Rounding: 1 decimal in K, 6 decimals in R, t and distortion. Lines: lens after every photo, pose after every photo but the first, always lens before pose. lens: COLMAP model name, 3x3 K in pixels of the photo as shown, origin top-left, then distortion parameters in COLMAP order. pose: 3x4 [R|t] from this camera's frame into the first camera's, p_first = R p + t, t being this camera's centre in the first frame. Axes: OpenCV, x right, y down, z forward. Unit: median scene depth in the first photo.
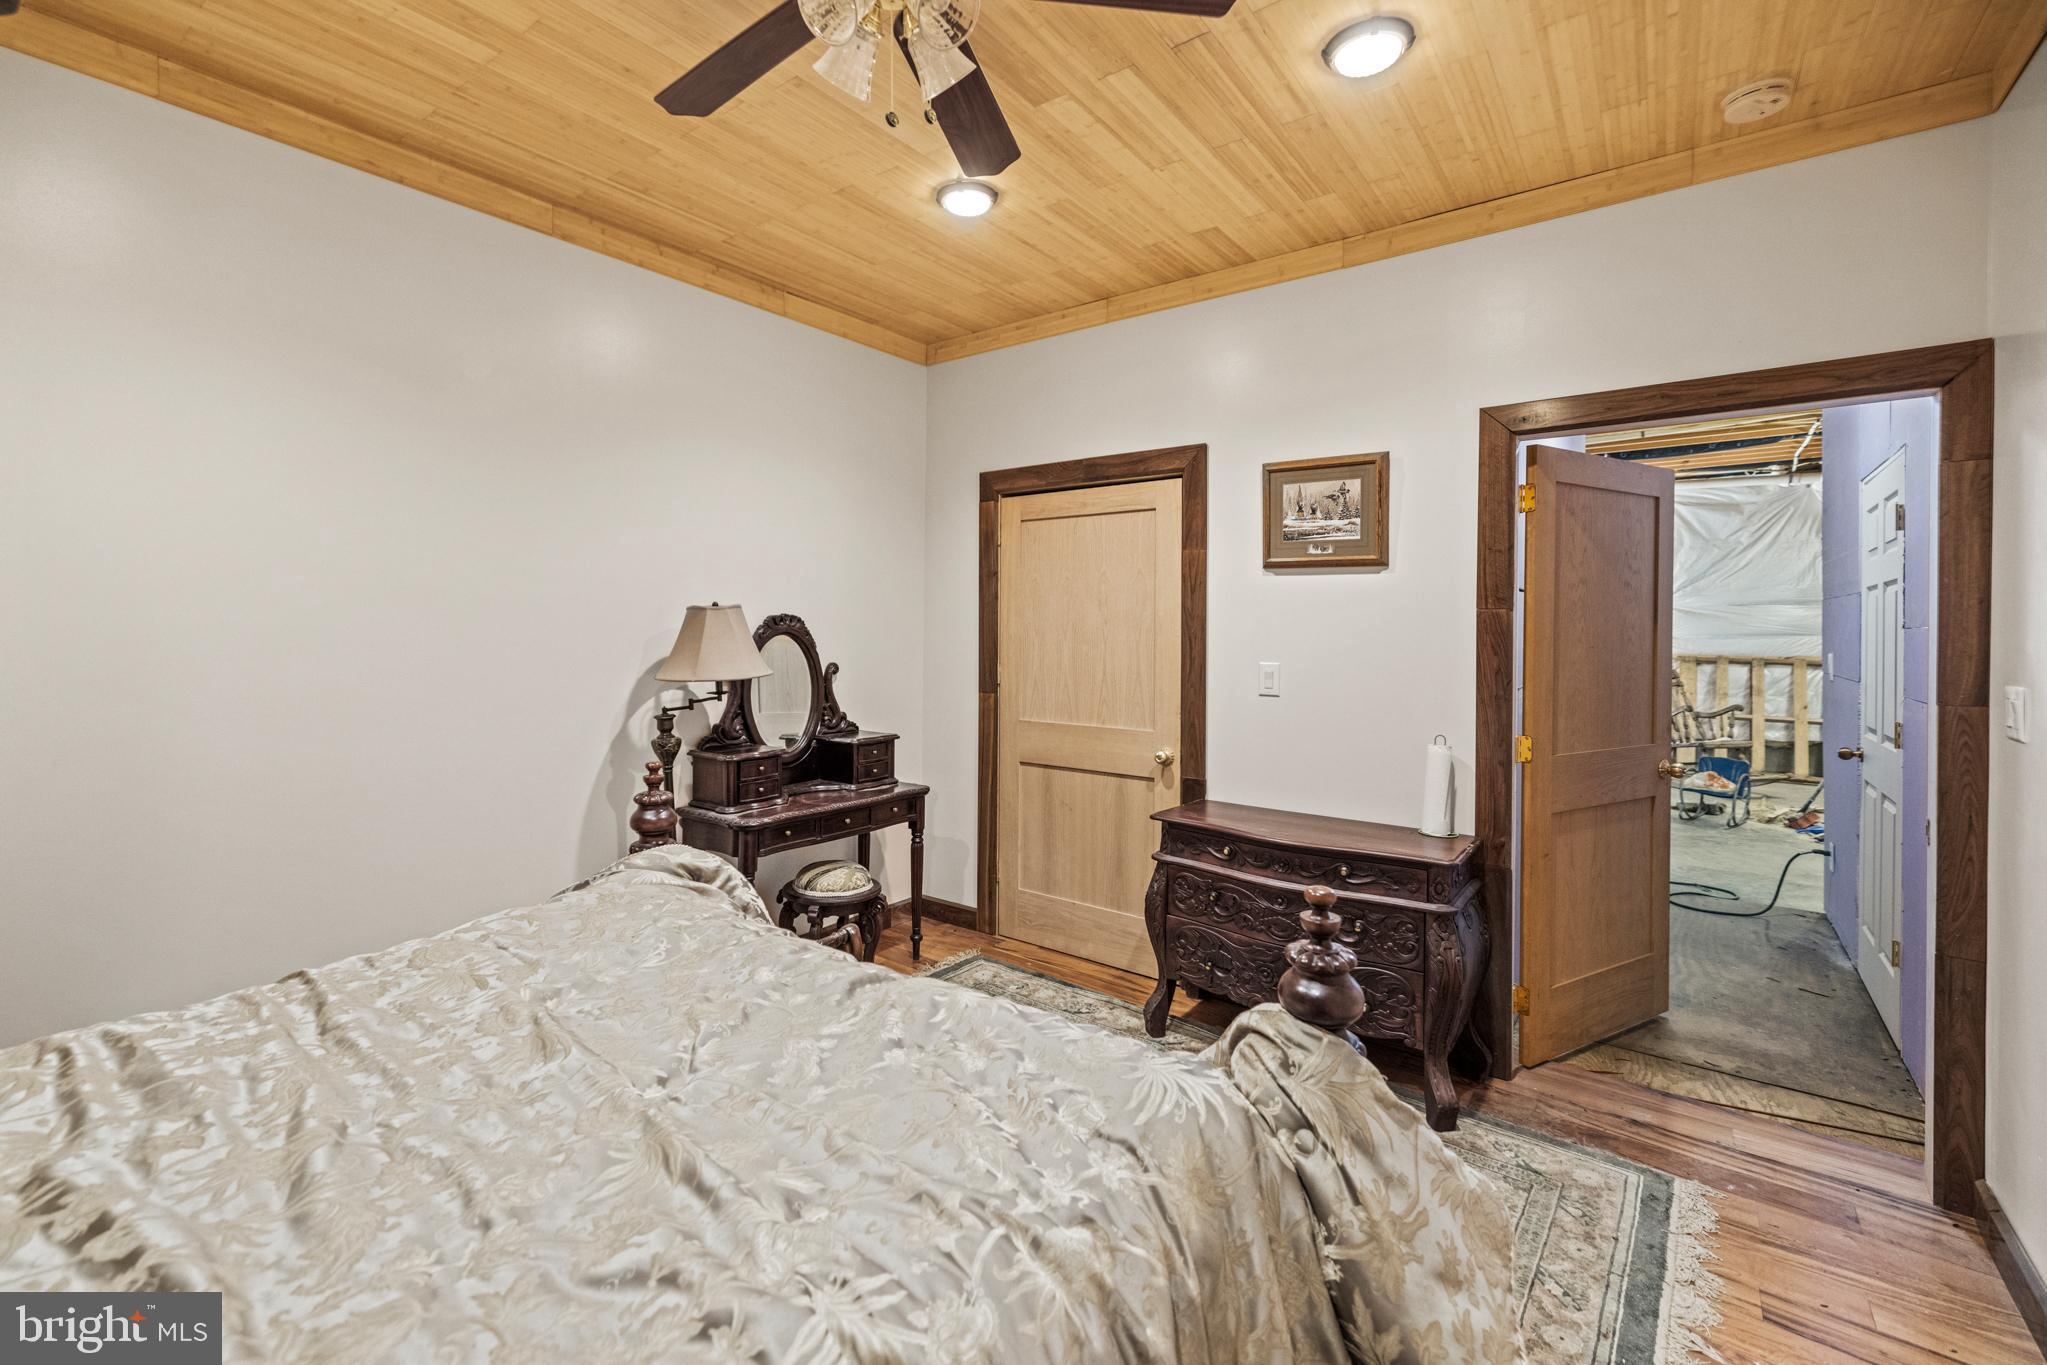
lens RADIAL K [[858.1, 0, 1012.4], [0, 858.1, 626.4], [0, 0, 1]] dist [0.001676, 0.000292]
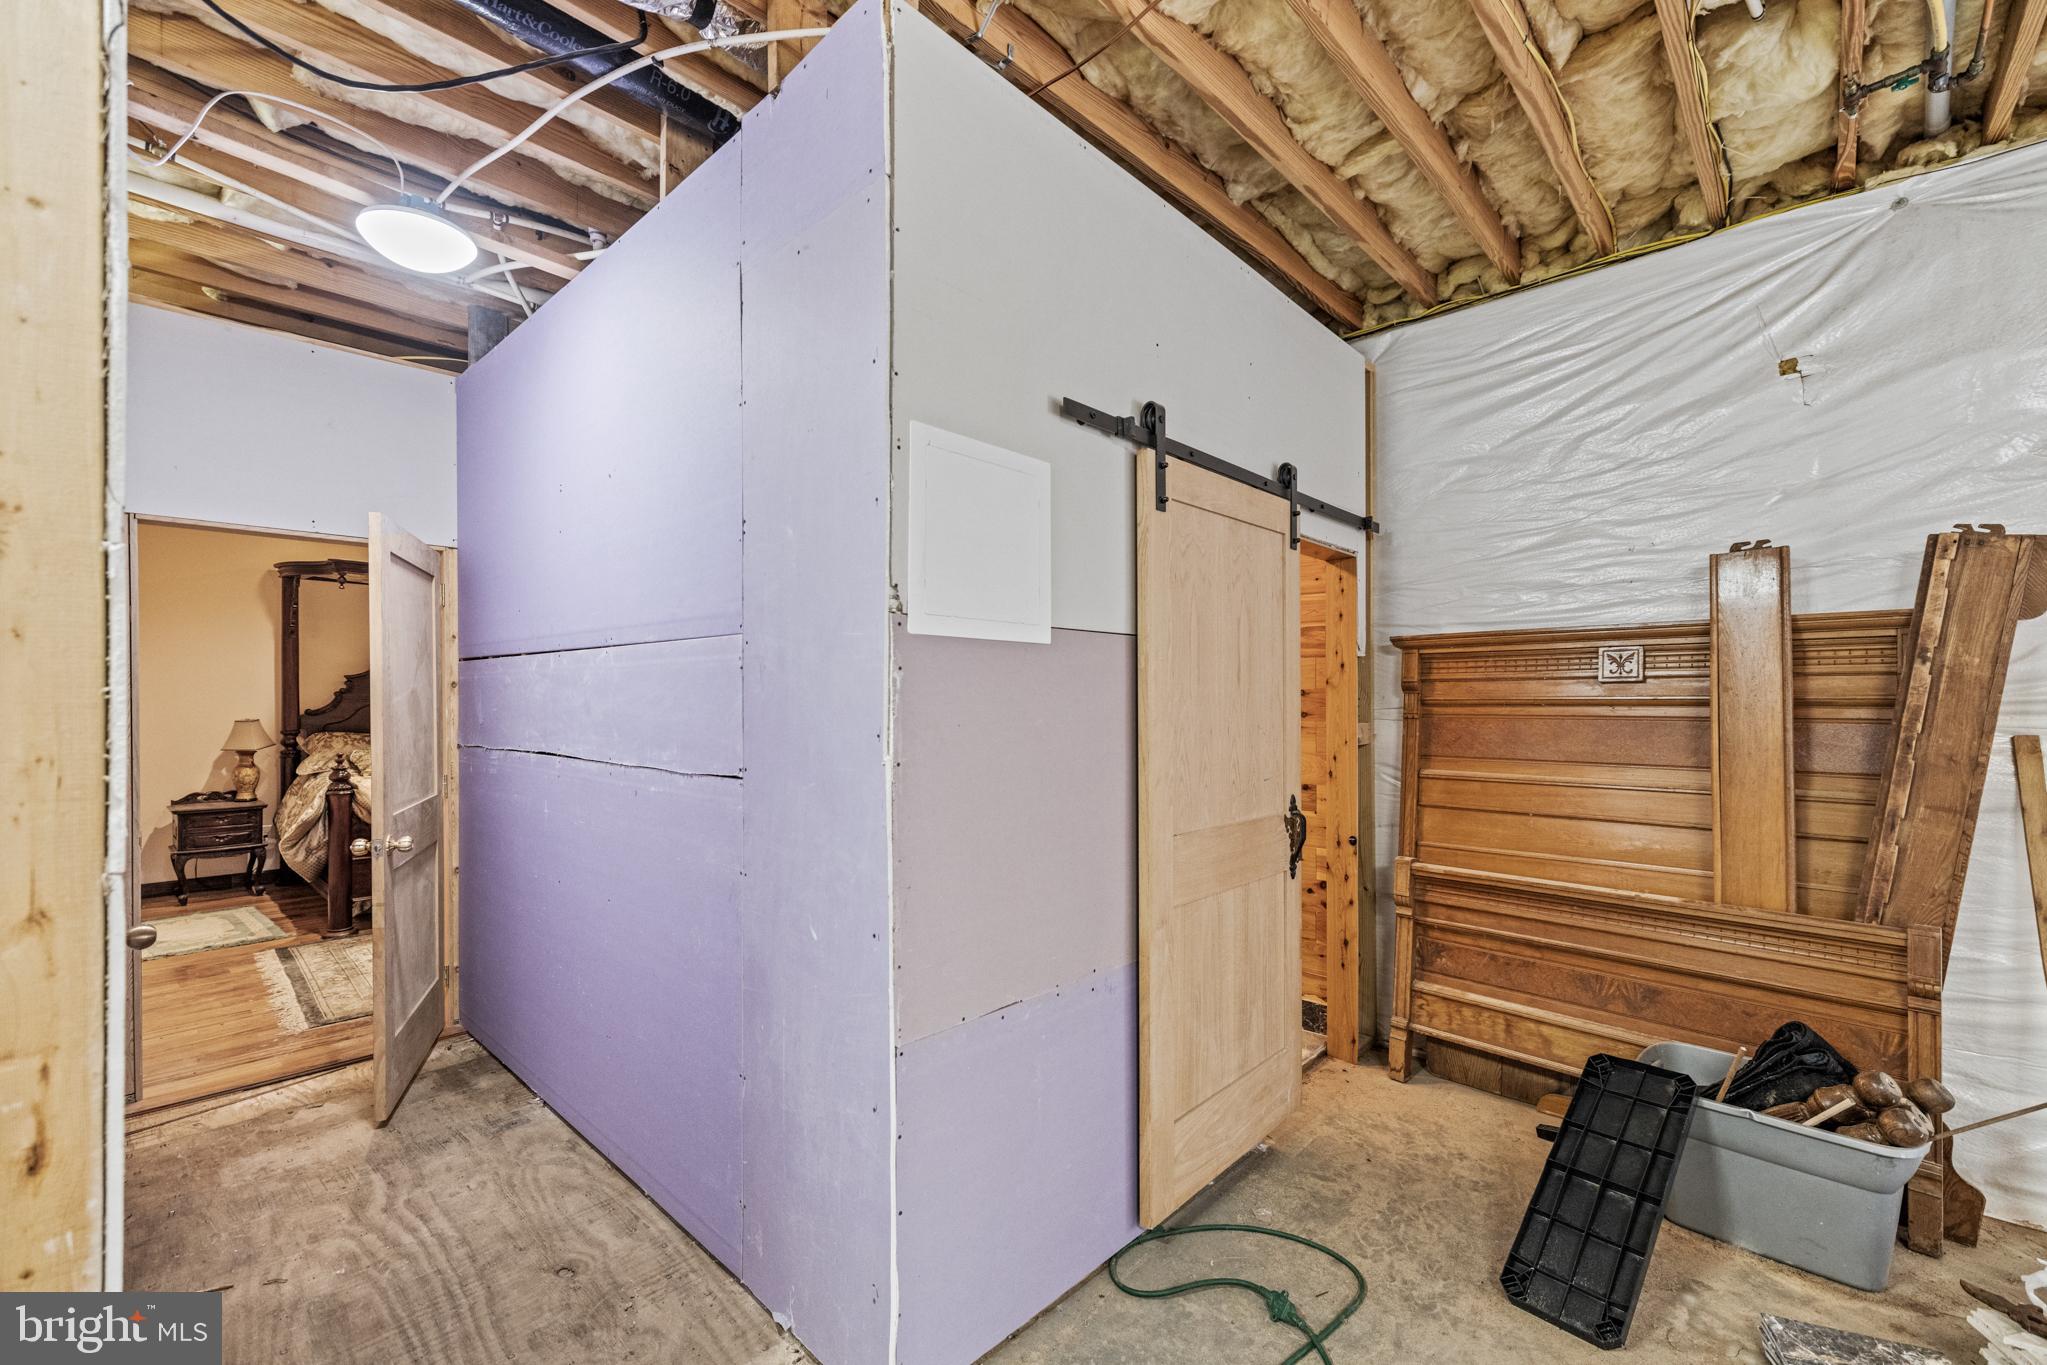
lens RADIAL K [[858.1, 0, 1021.3], [0, 858.1, 697.8], [0, 0, 1]] dist [0.001676, 0.000292]
pose [[-0.089350, 0.002291, -0.995998, 1.828269], [0.005221, 0.999985, 0.001831, 0.004891], [0.995987, -0.005037, -0.089360, 2.005103]]
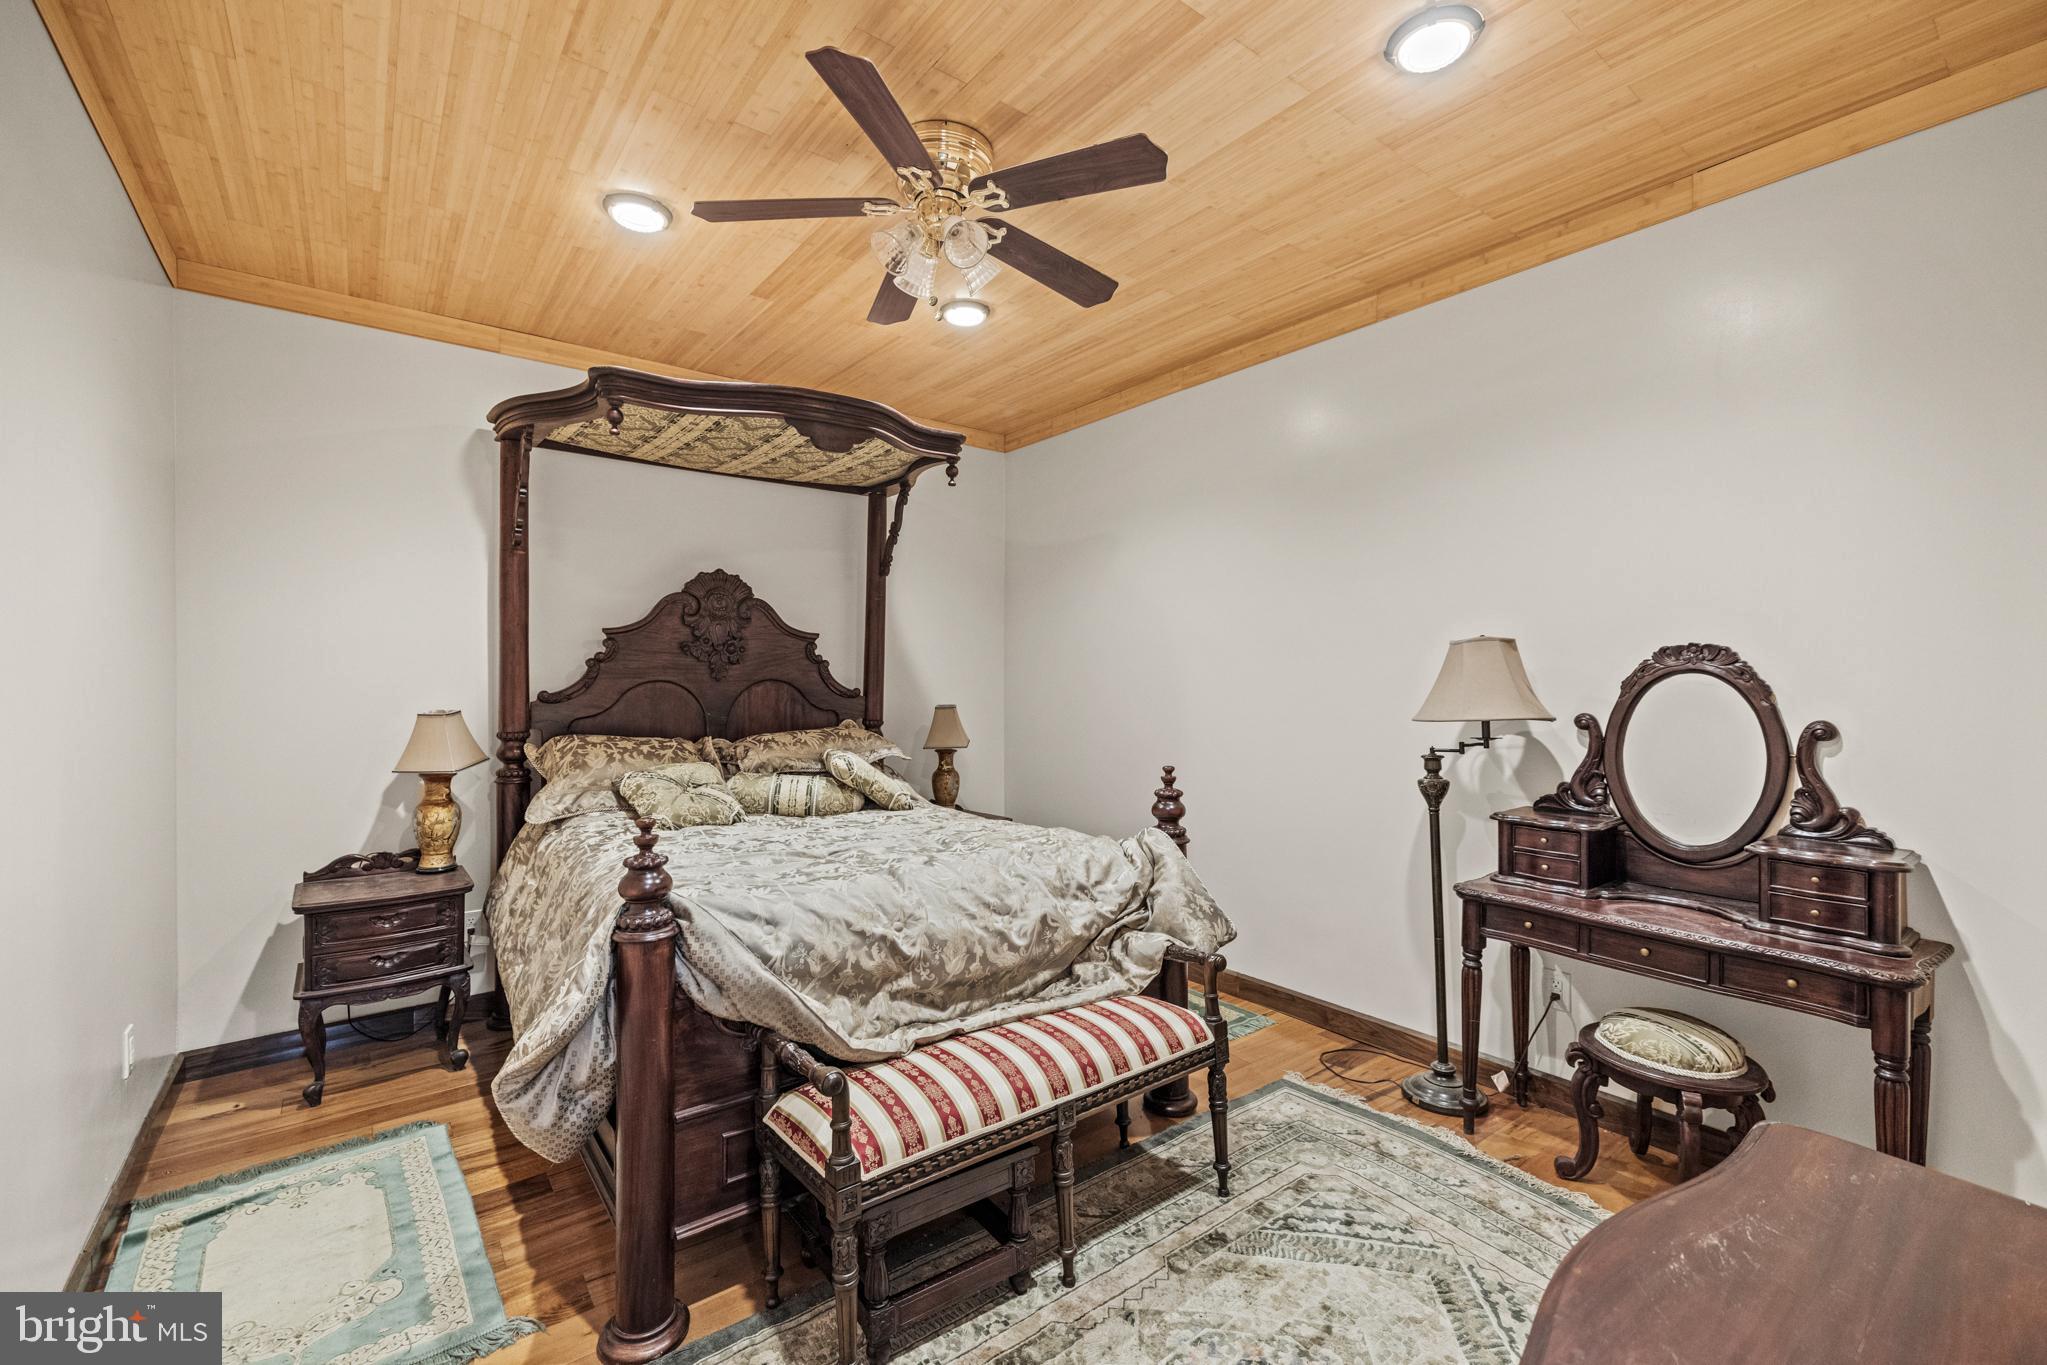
lens RADIAL K [[858.1, 0, 1023.5], [0, 858.1, 674.4], [0, 0, 1]] dist [0.001676, 0.000292]
pose [[-0.248018, -0.000917, -0.968755, 0.639817], [0.004399, 0.999988, -0.002073, 0.011327], [0.968745, -0.004776, -0.248011, 0.777895]]
